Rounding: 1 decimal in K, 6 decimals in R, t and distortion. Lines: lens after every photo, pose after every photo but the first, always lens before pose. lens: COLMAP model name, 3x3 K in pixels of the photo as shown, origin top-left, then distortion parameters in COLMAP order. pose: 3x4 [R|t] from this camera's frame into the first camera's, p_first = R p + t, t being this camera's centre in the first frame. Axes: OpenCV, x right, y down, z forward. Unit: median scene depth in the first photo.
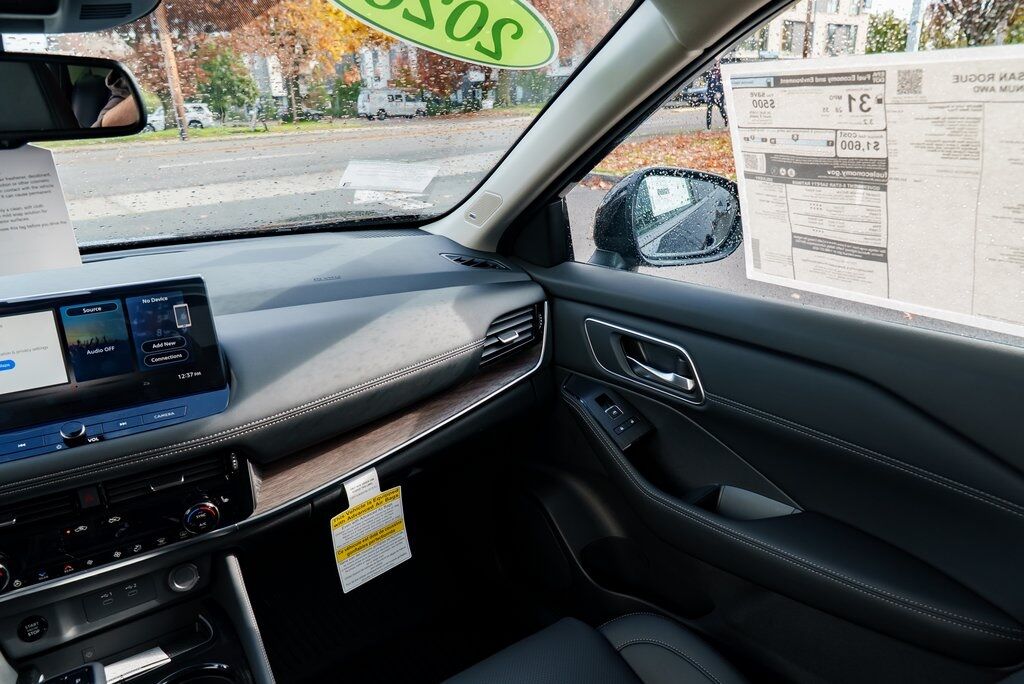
lens RADIAL K [[696.3, 0, 513.4], [0, 696.3, 346.4], [0, 0, 1]] dist [-0.023538, 0.019642]
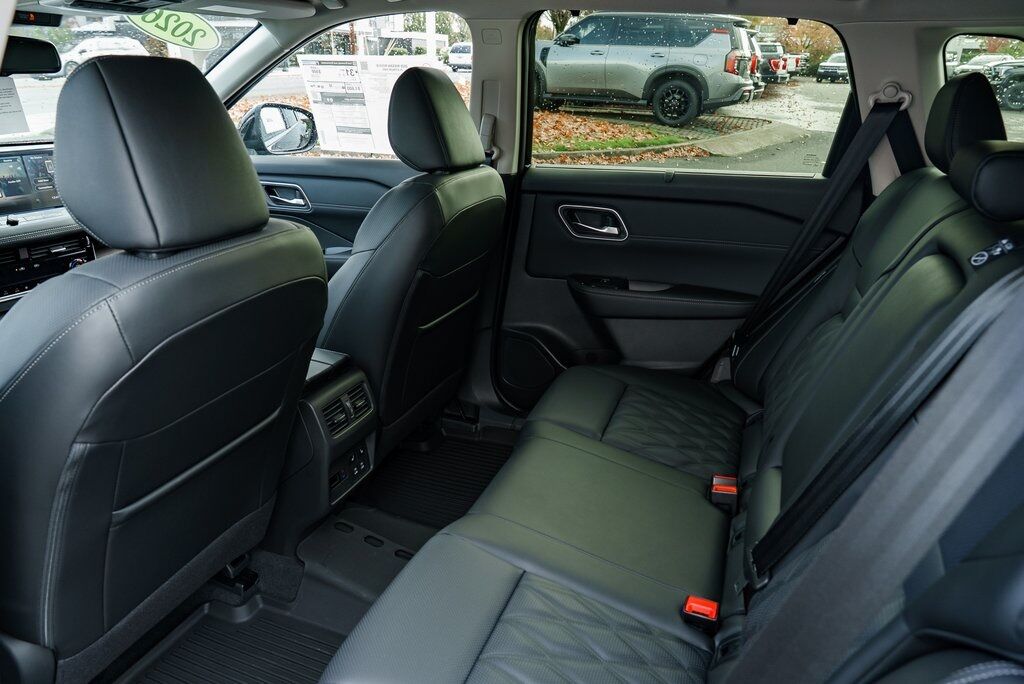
lens RADIAL K [[696.3, 0, 510.8], [0, 696.3, 345.2], [0, 0, 1]] dist [-0.023538, 0.019642]
pose [[0.835164, -0.162341, 0.525497, -0.516241], [0.141834, 0.986701, 0.079404, 0.514708], [-0.531399, 0.008218, 0.847082, -1.453380]]
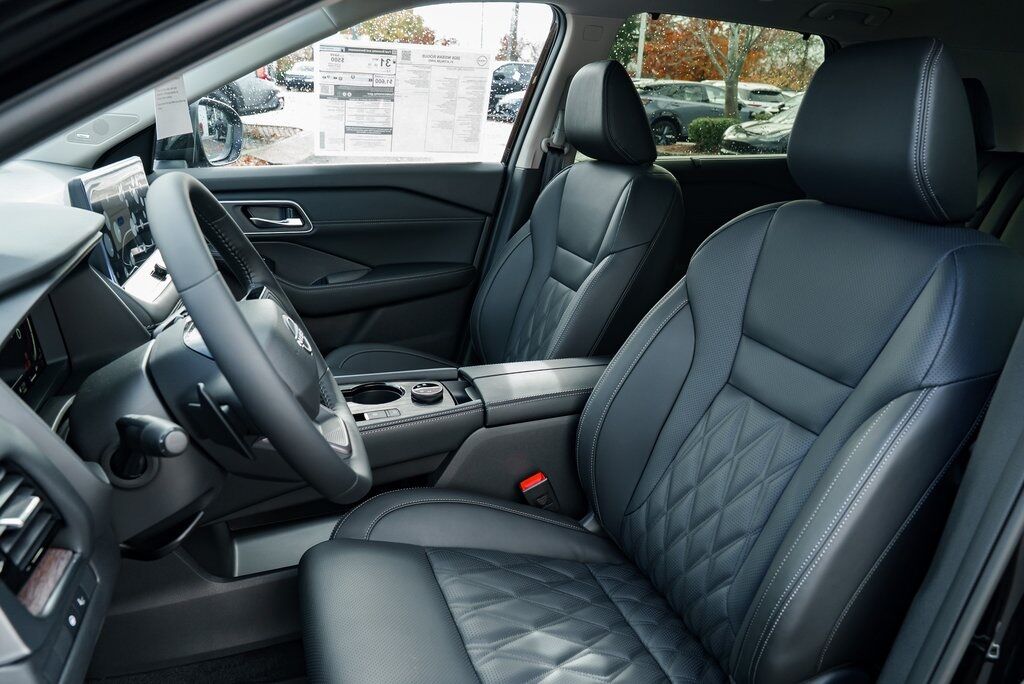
lens RADIAL K [[732.4, 0, 512.6], [0, 732.4, 336.4], [0, 0, 1]] dist [-0.006989, -0.002140]
pose [[0.282849, -0.263564, 0.922242, -1.673803], [0.272908, 0.943879, 0.186047, 0.159756], [-0.919520, 0.199064, 0.338904, -0.049916]]
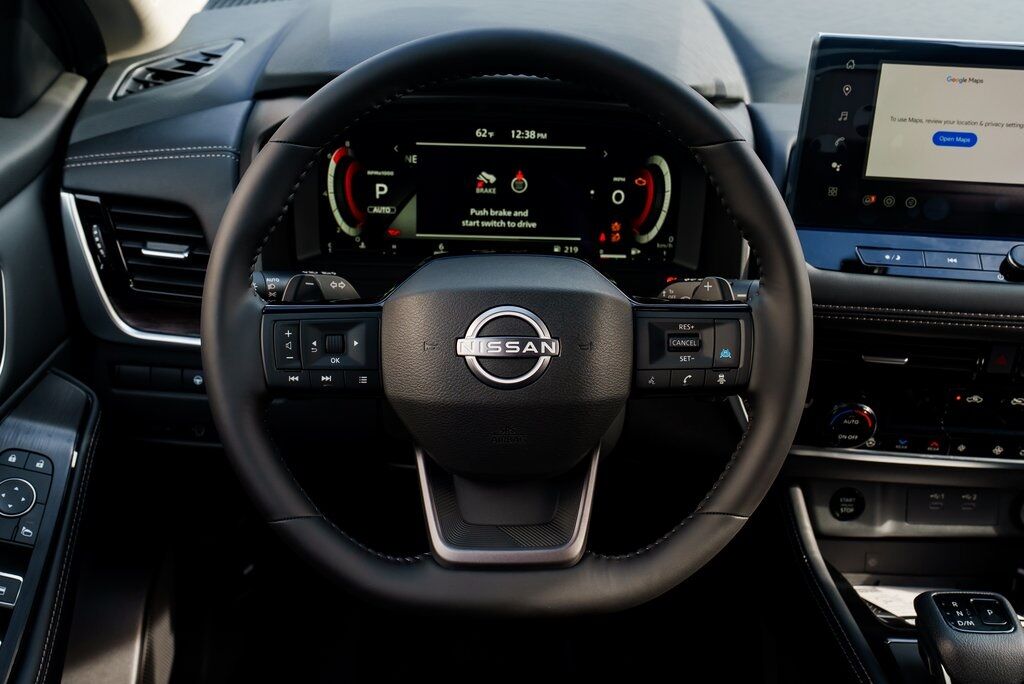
lens RADIAL K [[1127.8, 0, 511.7], [0, 1127.8, 339.9], [0, 0, 1]] dist [0.011968, 0.000000]
pose [[0.822464, 0.314065, -0.474253, -0.481854], [-0.236426, 0.947071, 0.217162, 0.073159], [0.517354, -0.066482, 0.853185, -0.178103]]
